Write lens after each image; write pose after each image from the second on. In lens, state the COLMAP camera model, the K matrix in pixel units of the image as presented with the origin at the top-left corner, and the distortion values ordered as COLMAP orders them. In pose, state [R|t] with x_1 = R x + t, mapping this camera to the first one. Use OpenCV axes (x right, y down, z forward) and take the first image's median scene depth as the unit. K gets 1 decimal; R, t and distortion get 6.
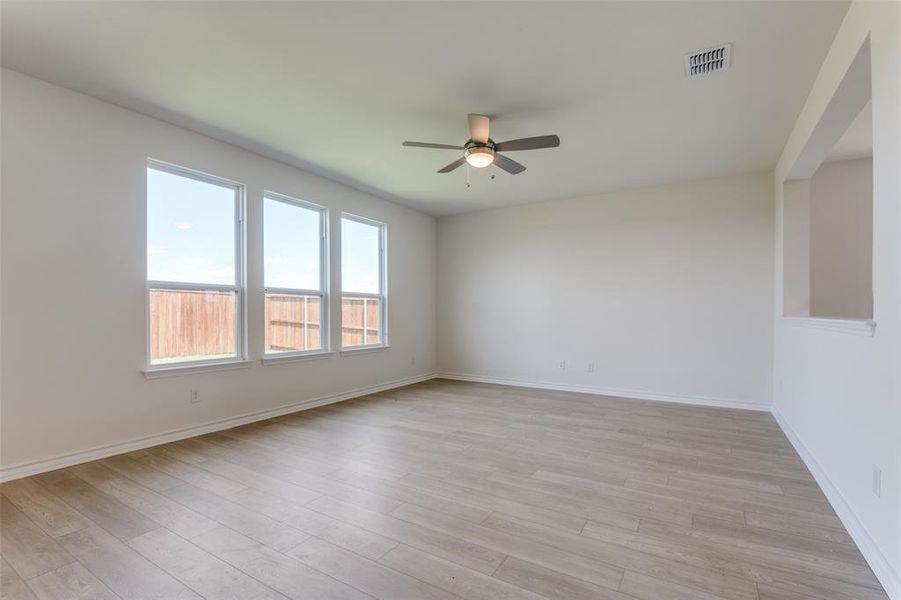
lens RADIAL K [[414.3, 0, 453.3], [0, 414.3, 312.4], [0, 0, 1]] dist [0.001913, -0.008784]
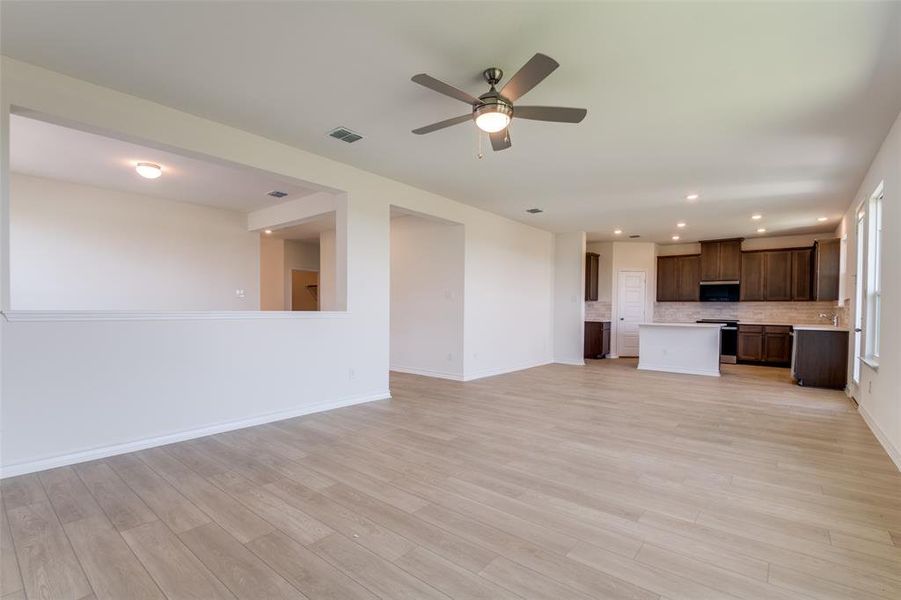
lens RADIAL K [[414.3, 0, 460.0], [0, 414.3, 303.5], [0, 0, 1]] dist [0.001913, -0.008784]
pose [[-0.992628, -0.009135, 0.120857, 0.025742], [-0.010366, 0.999901, -0.009560, -0.002972], [-0.120758, -0.010742, -0.992624, 1.911738]]
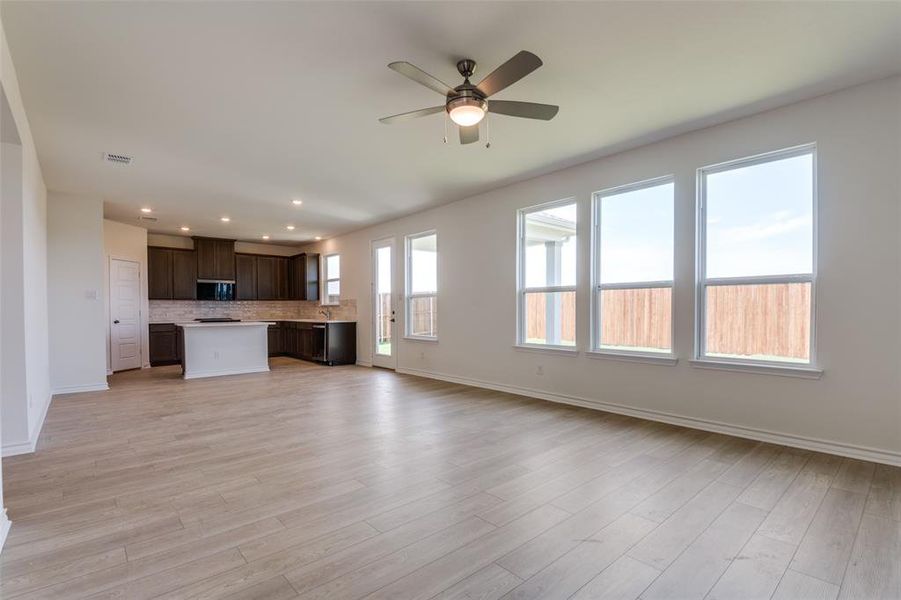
lens RADIAL K [[414.3, 0, 447.2], [0, 414.3, 314.7], [0, 0, 1]] dist [0.001913, -0.008784]
pose [[-0.290874, 0.015461, -0.956636, 0.873560], [0.002076, 0.999877, 0.015529, -0.002065], [0.956759, 0.002532, -0.290871, 1.244874]]
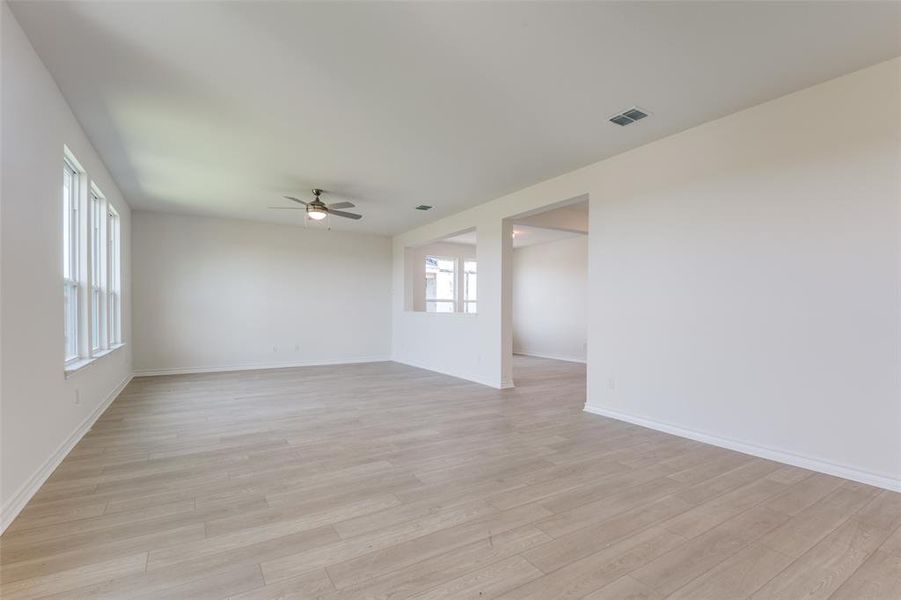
lens RADIAL K [[414.3, 0, 454.8], [0, 414.3, 312.9], [0, 0, 1]] dist [0.001913, -0.008784]
pose [[0.440326, -0.004196, 0.897828, -1.212309], [-0.000275, 0.999988, 0.004808, 0.005545], [-0.897838, -0.002364, 0.440320, -0.207040]]
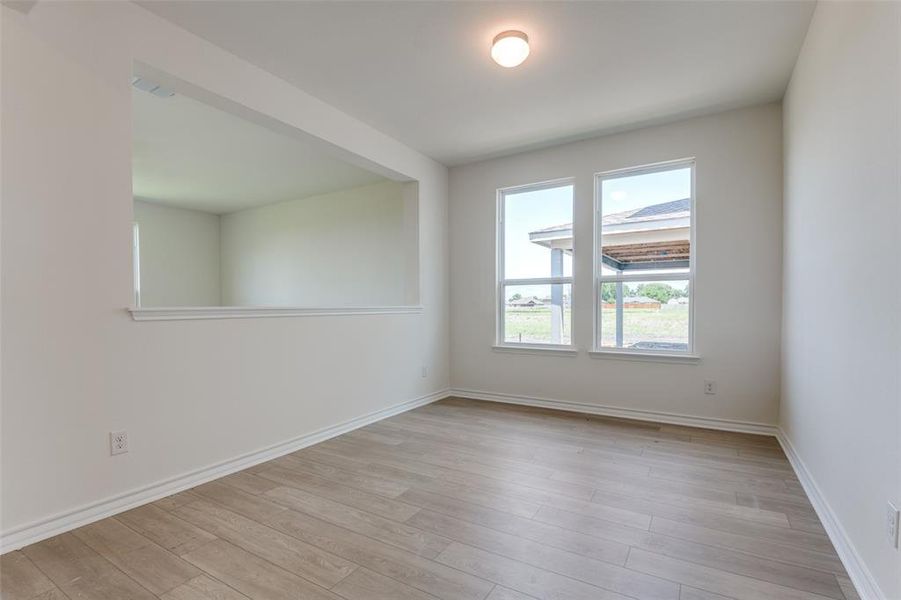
lens RADIAL K [[414.3, 0, 455.1], [0, 414.3, 312.3], [0, 0, 1]] dist [0.001913, -0.008784]
pose [[0.007142, 0.021603, -0.999741, 0.255591], [0.003957, 0.999758, 0.021632, 0.003897], [0.999967, -0.004110, 0.007055, 0.232541]]
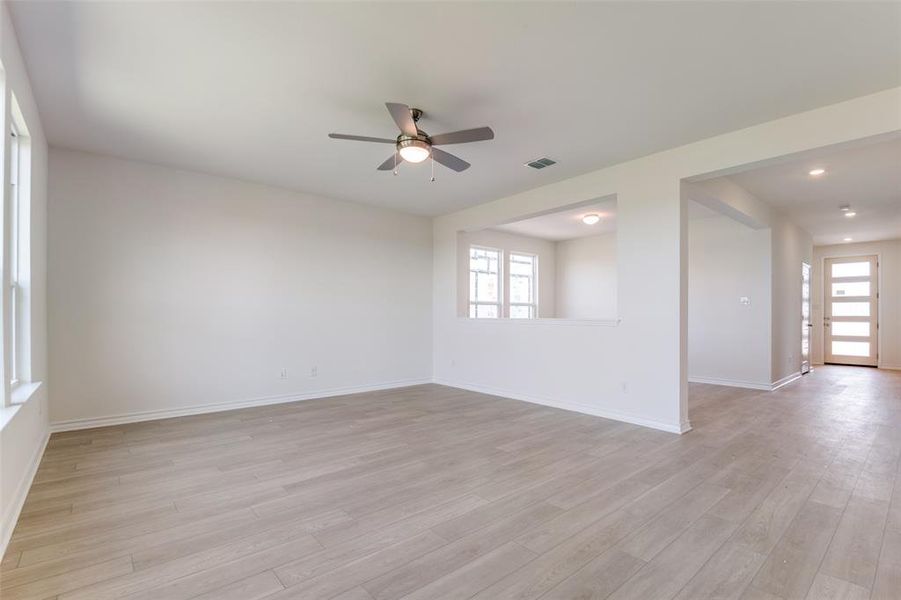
lens RADIAL K [[414.3, 0, 453.7], [0, 414.3, 313.3], [0, 0, 1]] dist [0.001913, -0.008784]
pose [[0.306513, 0.003665, 0.951860, -0.848125], [0.002564, 0.999986, -0.004676, -0.001855], [-0.951863, 0.003874, 0.306499, 0.652005]]
